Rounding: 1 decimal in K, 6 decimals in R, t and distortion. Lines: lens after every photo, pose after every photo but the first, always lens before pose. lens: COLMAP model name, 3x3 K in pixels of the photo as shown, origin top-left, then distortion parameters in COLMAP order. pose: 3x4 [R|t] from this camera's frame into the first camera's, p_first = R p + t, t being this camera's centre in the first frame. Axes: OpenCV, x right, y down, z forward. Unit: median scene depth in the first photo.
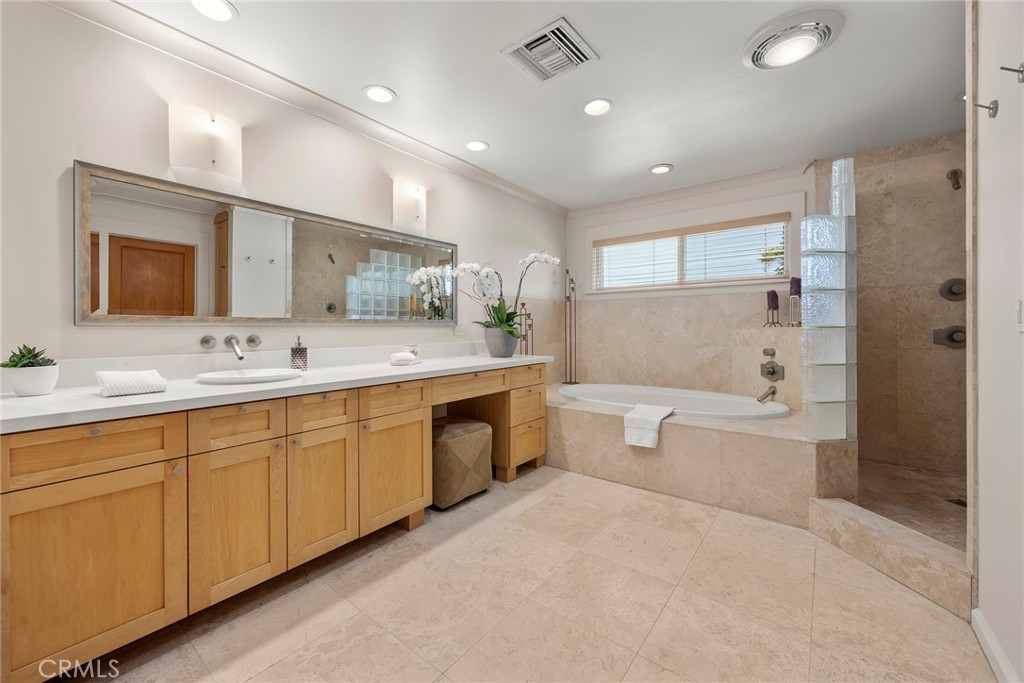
lens RADIAL K [[402.7, 0, 508.3], [0, 402.7, 331.6], [0, 0, 1]] dist [-0.006304, 0.000913]
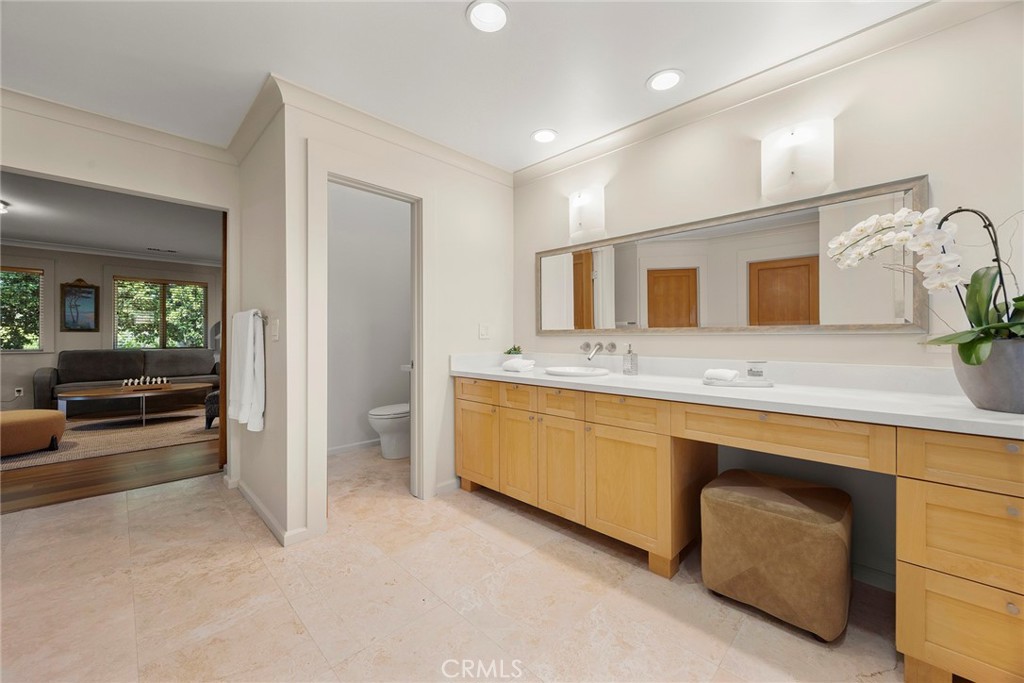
lens RADIAL K [[402.7, 0, 518.1], [0, 402.7, 335.9], [0, 0, 1]] dist [-0.006304, 0.000913]
pose [[-0.117489, 0.000488, -0.993074, 0.539264], [-0.009526, 0.999953, 0.001619, -0.009857], [0.993028, 0.009650, -0.117479, 0.671543]]
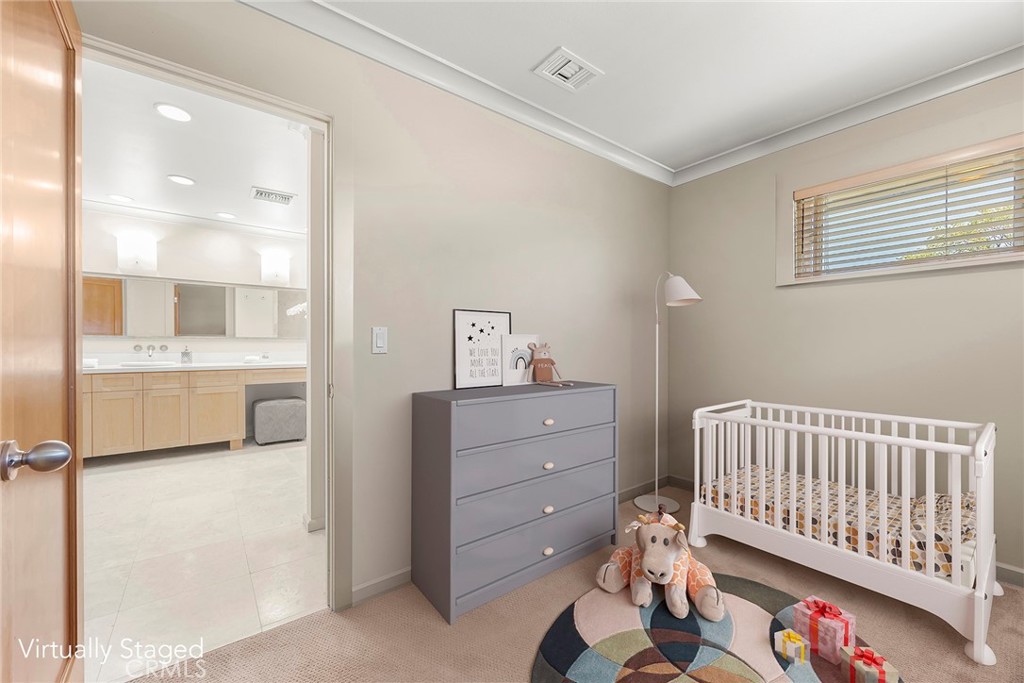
lens RADIAL K [[402.7, 0, 507.8], [0, 402.7, 347.9], [0, 0, 1]] dist [-0.006304, 0.000913]
pose [[0.964604, 0.013349, -0.263364, 1.221747], [-0.011387, 0.999895, 0.008973, -0.010801], [0.263456, -0.005657, 0.964655, -0.378102]]
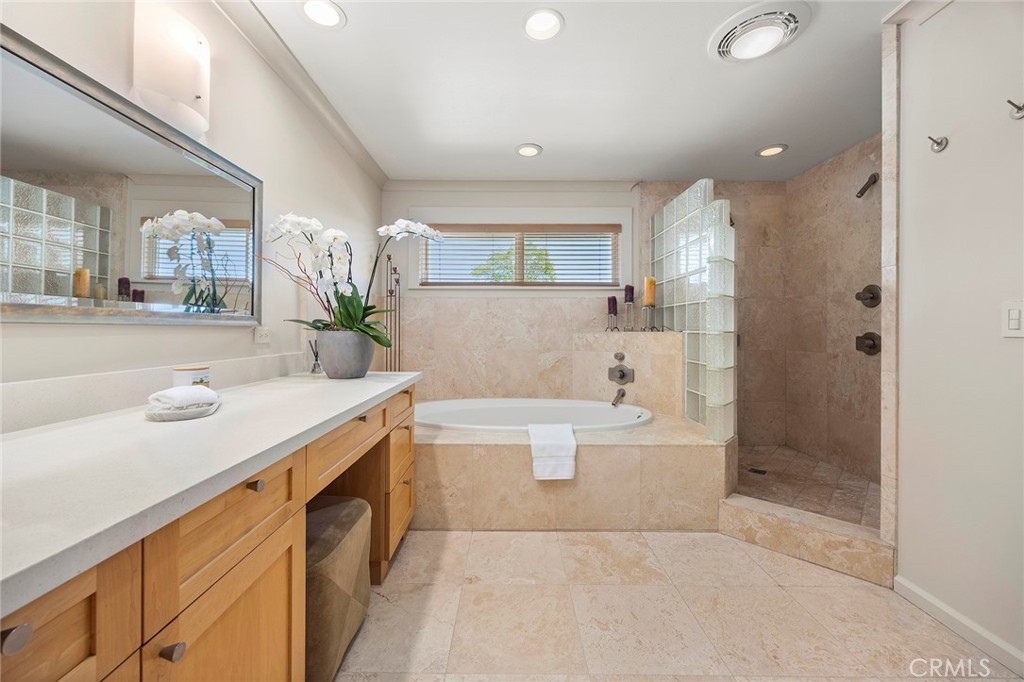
lens RADIAL K [[402.7, 0, 507.4], [0, 402.7, 333.5], [0, 0, 1]] dist [-0.006304, 0.000913]
pose [[0.787987, 0.003048, 0.615684, -0.244505], [-0.000618, 0.999991, -0.004159, -0.002638], [-0.615691, 0.002897, 0.787982, 0.431269]]
